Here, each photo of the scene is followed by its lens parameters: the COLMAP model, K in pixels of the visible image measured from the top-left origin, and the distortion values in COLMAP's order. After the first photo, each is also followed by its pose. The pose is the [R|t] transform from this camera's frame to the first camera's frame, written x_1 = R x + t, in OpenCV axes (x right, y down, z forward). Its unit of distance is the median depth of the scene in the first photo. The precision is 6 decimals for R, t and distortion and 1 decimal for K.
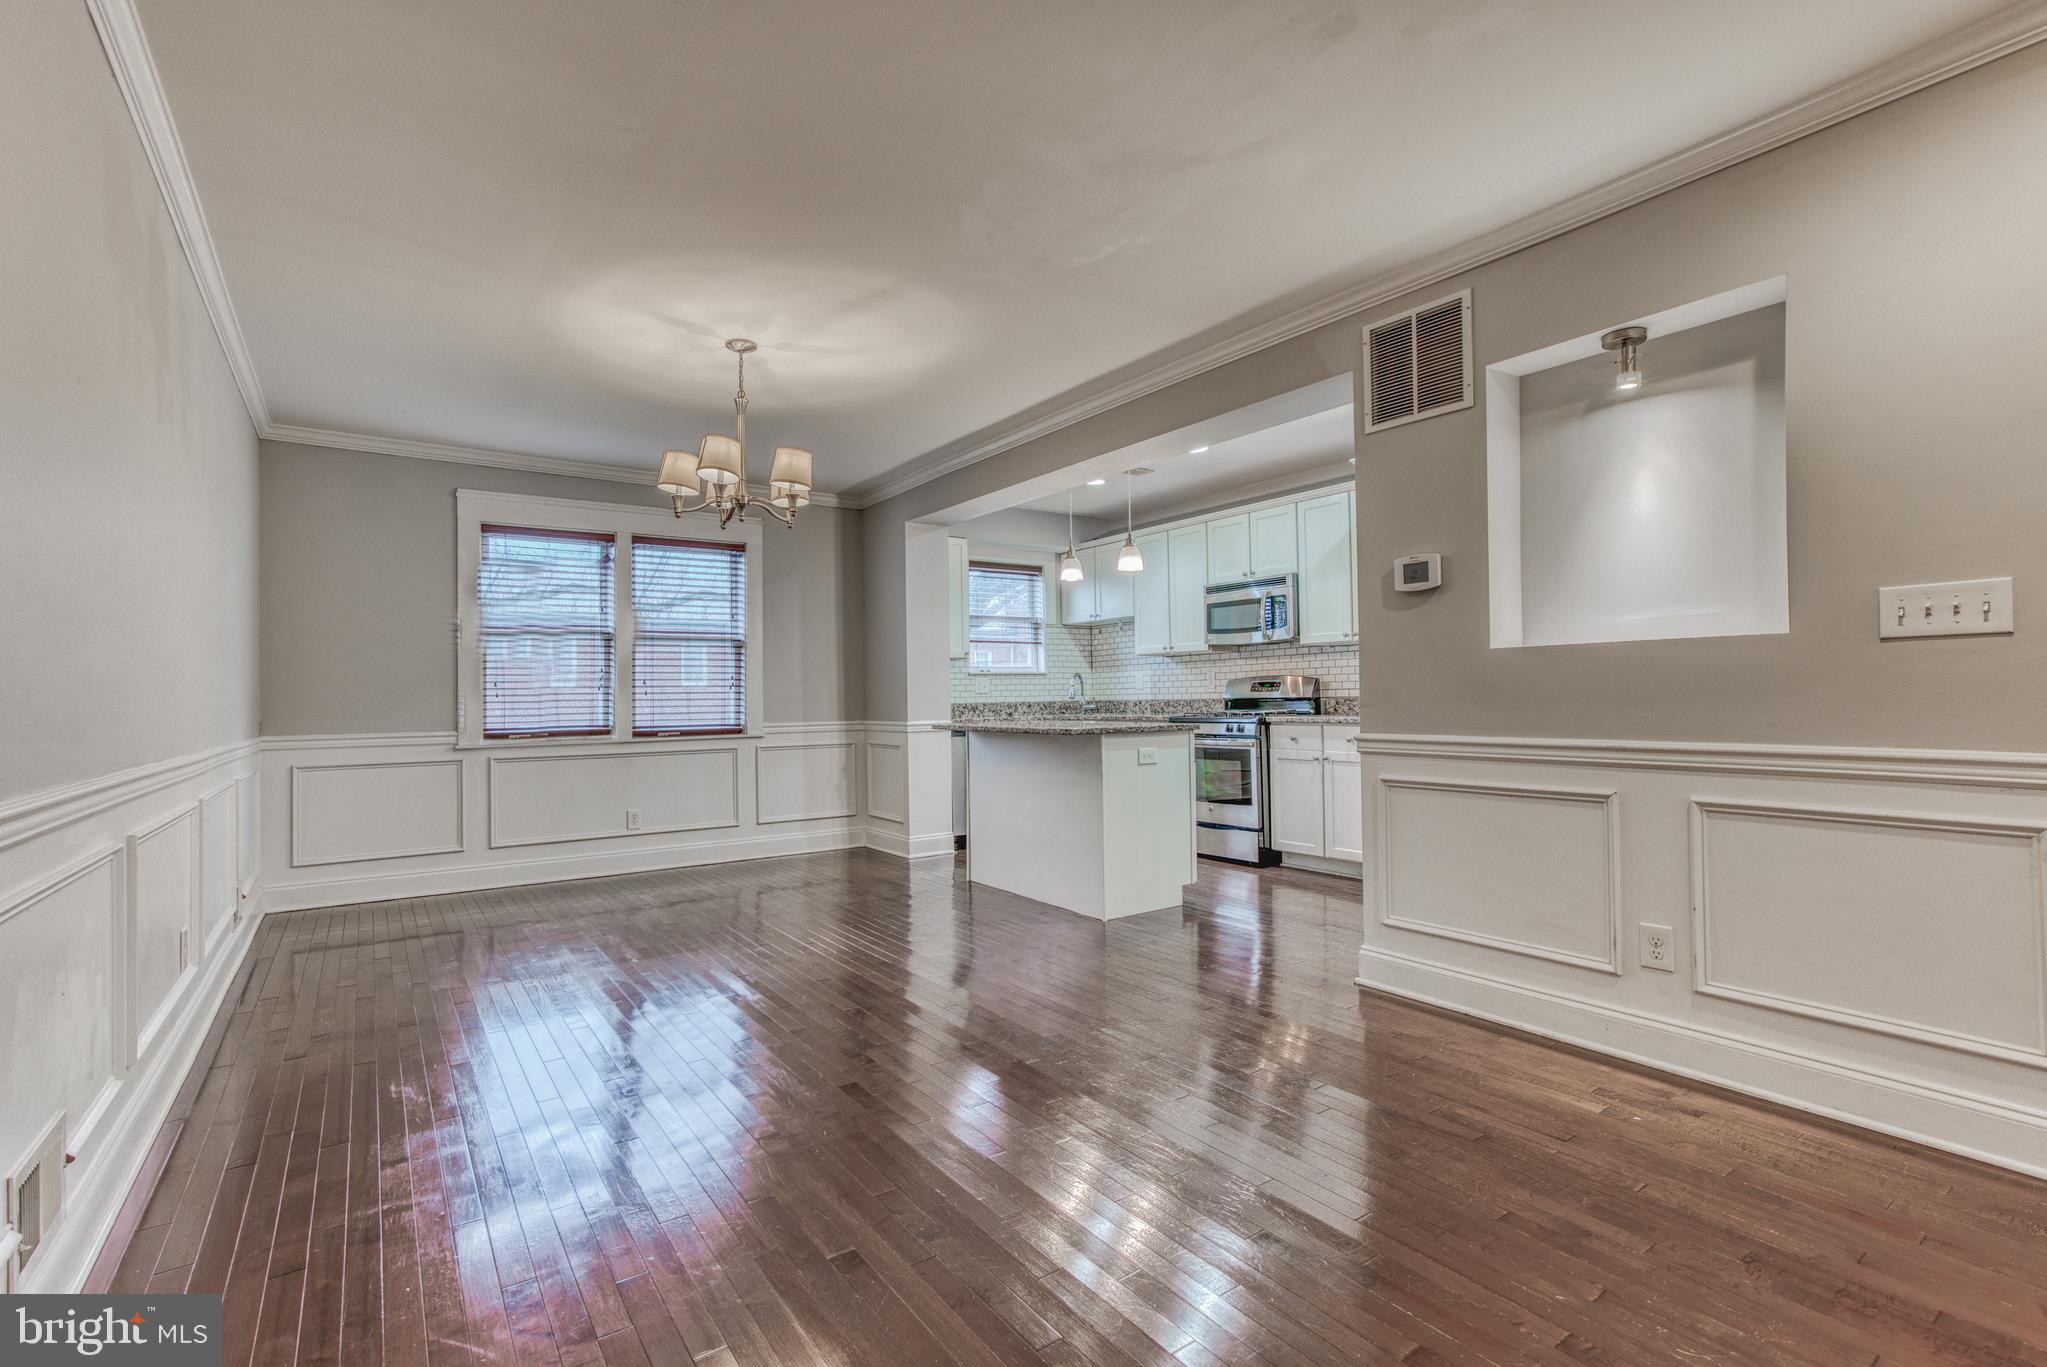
lens RADIAL K [[942.1, 0, 1024.0], [0, 942.1, 694.2], [0, 0, 1]] dist [-0.030586, 0.032584]
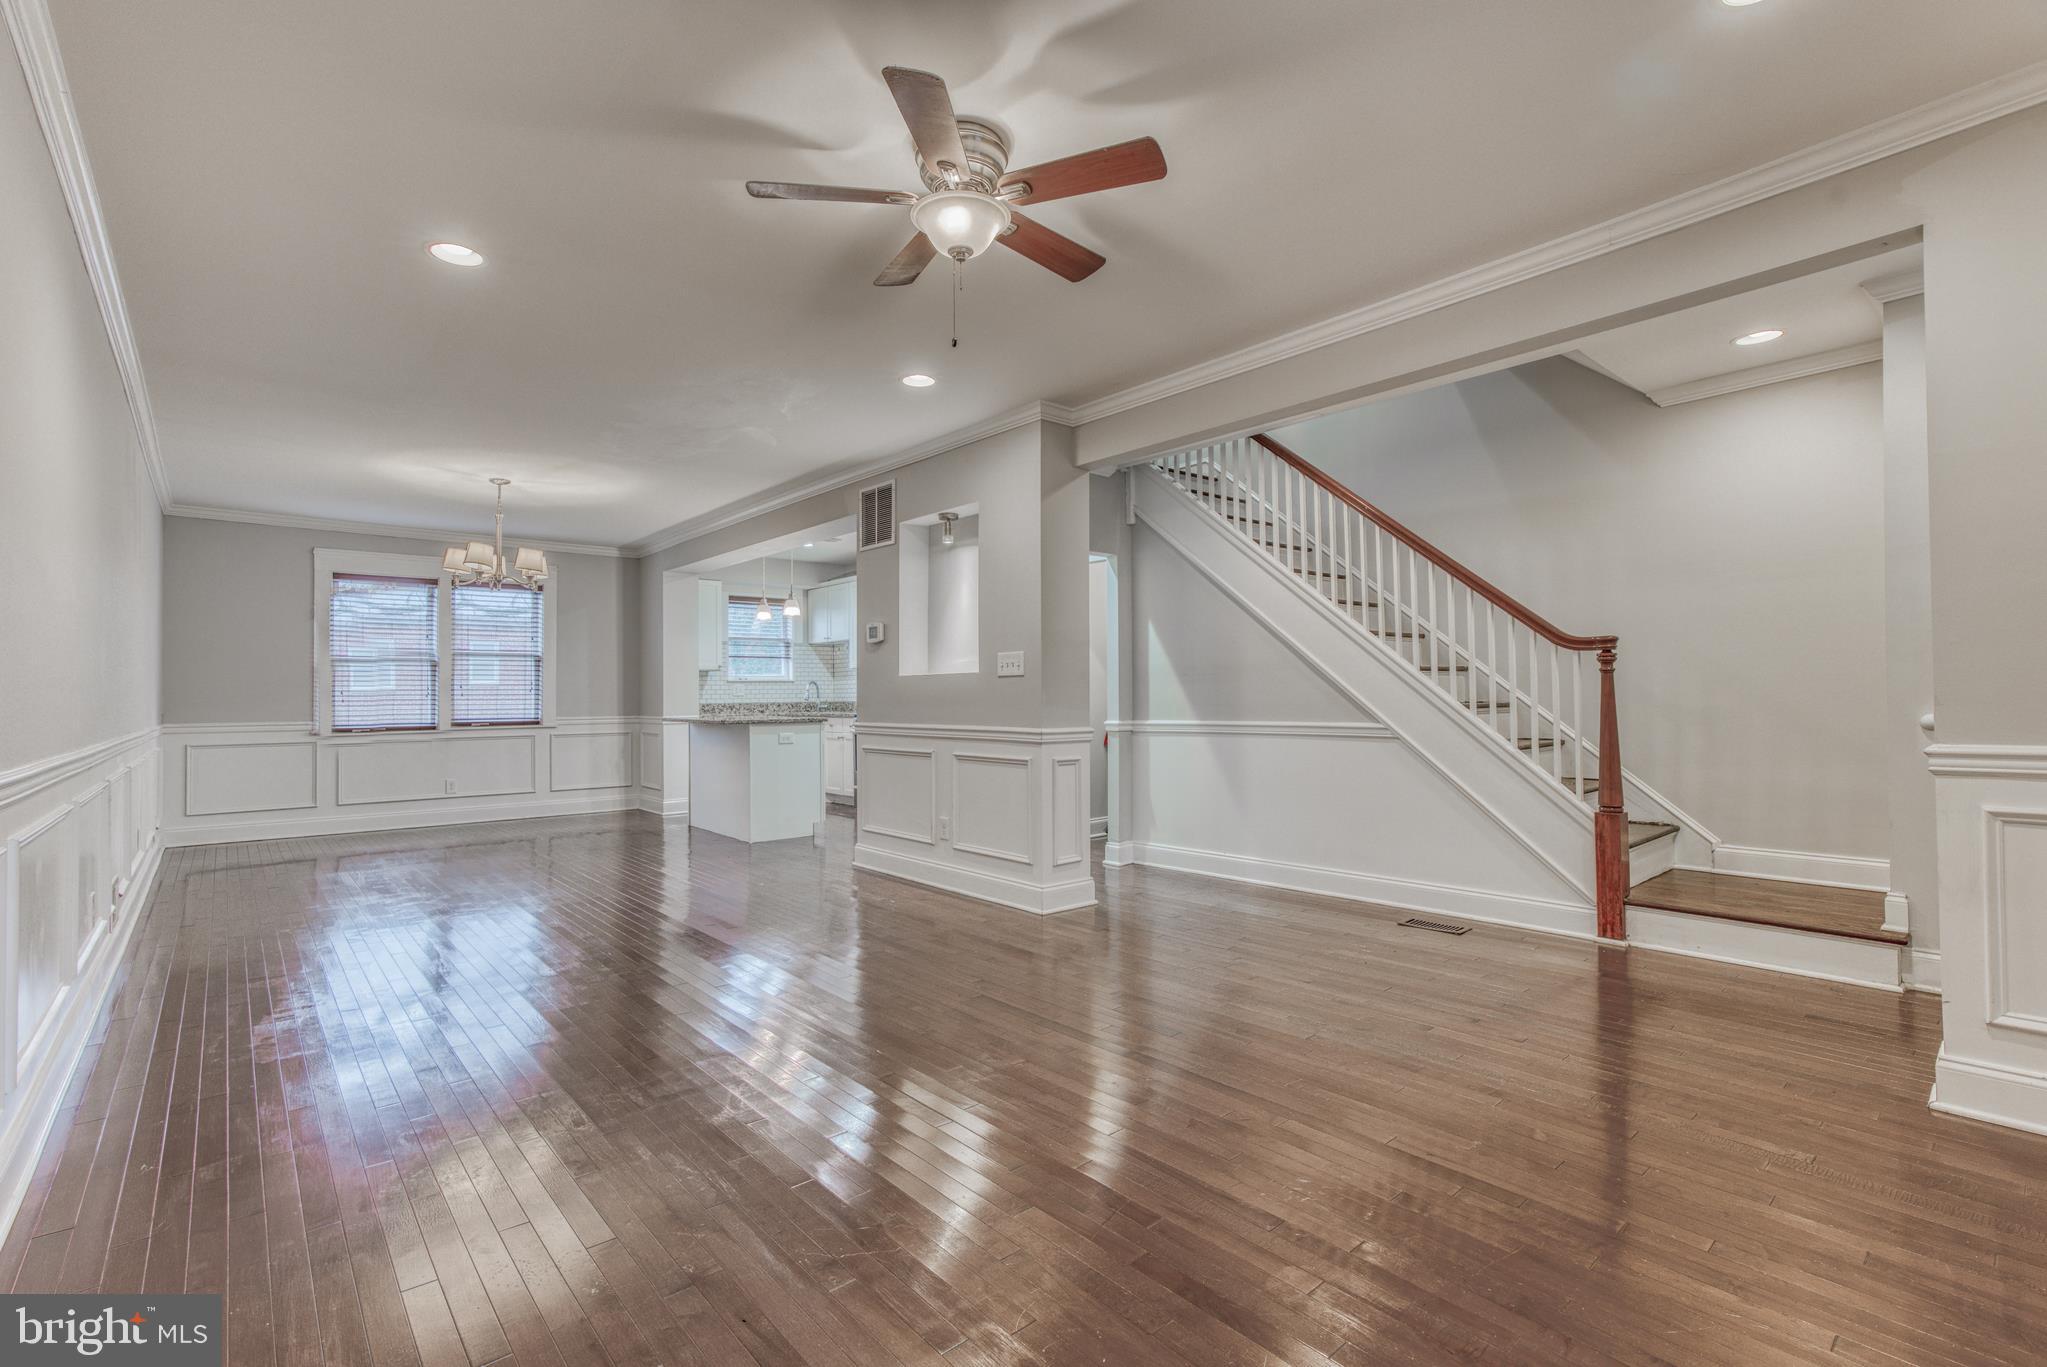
lens RADIAL K [[942.1, 0, 1024.0], [0, 942.1, 694.2], [0, 0, 1]] dist [-0.030586, 0.032584]
pose [[0.995566, 0.006911, 0.093807, 0.321821], [-0.006891, 0.999976, -0.000537, -0.007520], [-0.093808, -0.000112, 0.995590, -0.494162]]
